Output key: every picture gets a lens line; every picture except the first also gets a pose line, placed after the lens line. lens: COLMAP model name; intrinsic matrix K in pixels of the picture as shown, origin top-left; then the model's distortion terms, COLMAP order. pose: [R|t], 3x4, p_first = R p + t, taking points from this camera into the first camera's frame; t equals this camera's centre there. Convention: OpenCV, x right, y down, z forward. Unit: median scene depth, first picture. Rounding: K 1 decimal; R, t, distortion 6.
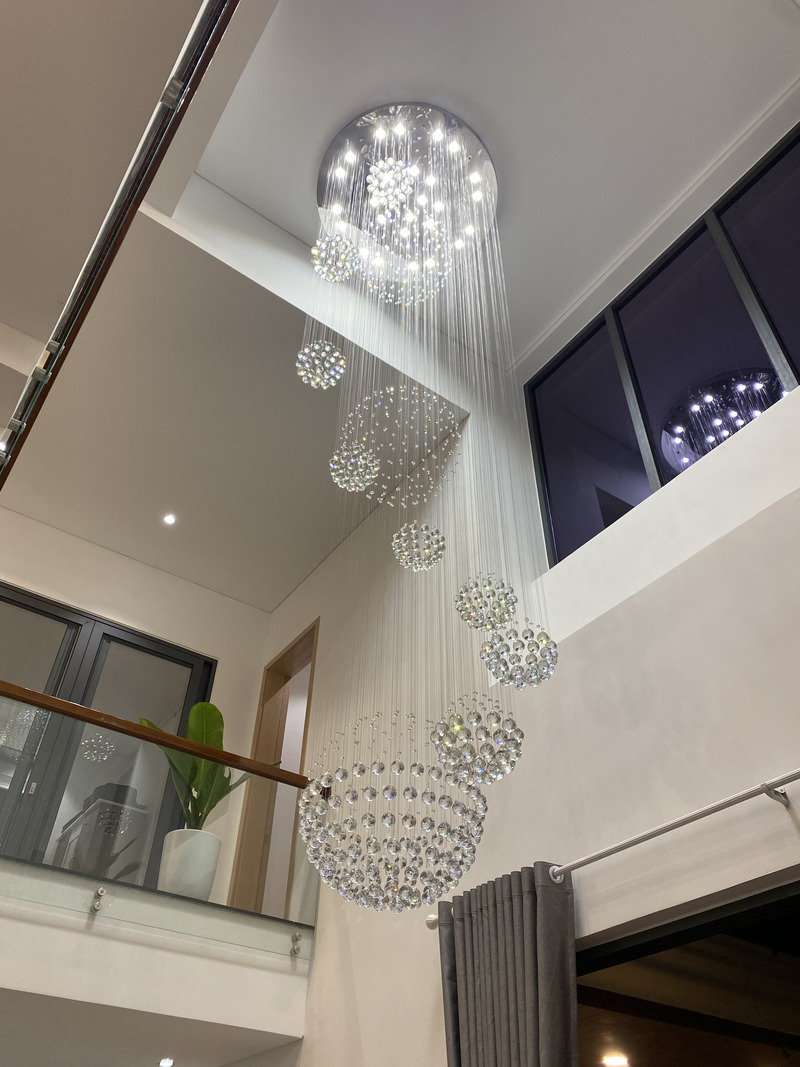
lens RADIAL K [[814.3, 0, 398.3], [0, 814.3, 525.1], [0, 0, 1]] dist [0.010681, 0.000158]
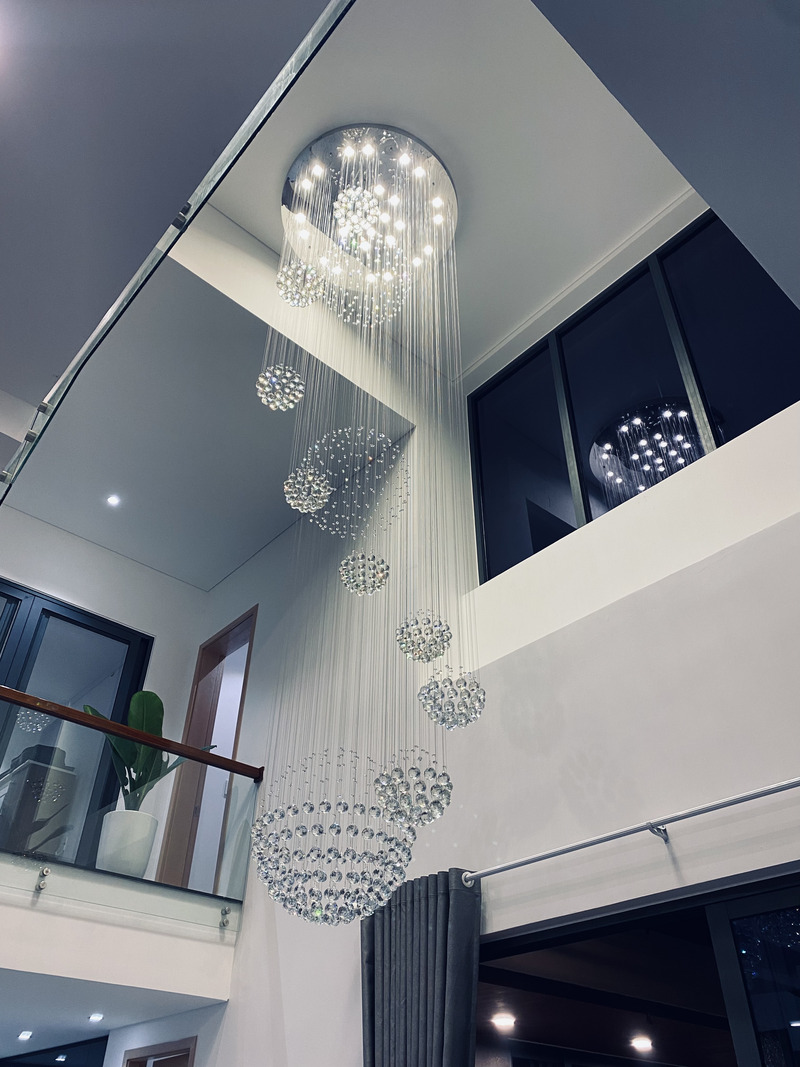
lens RADIAL K [[814.9, 0, 400.0], [0, 814.9, 533.5], [0, 0, 1]] dist [0.004850, -0.000062]
pose [[0.993446, 0.062932, 0.095422, -0.029610], [-0.070094, 0.994817, 0.073658, -0.095058], [-0.090292, -0.079864, 0.992708, -0.063718]]
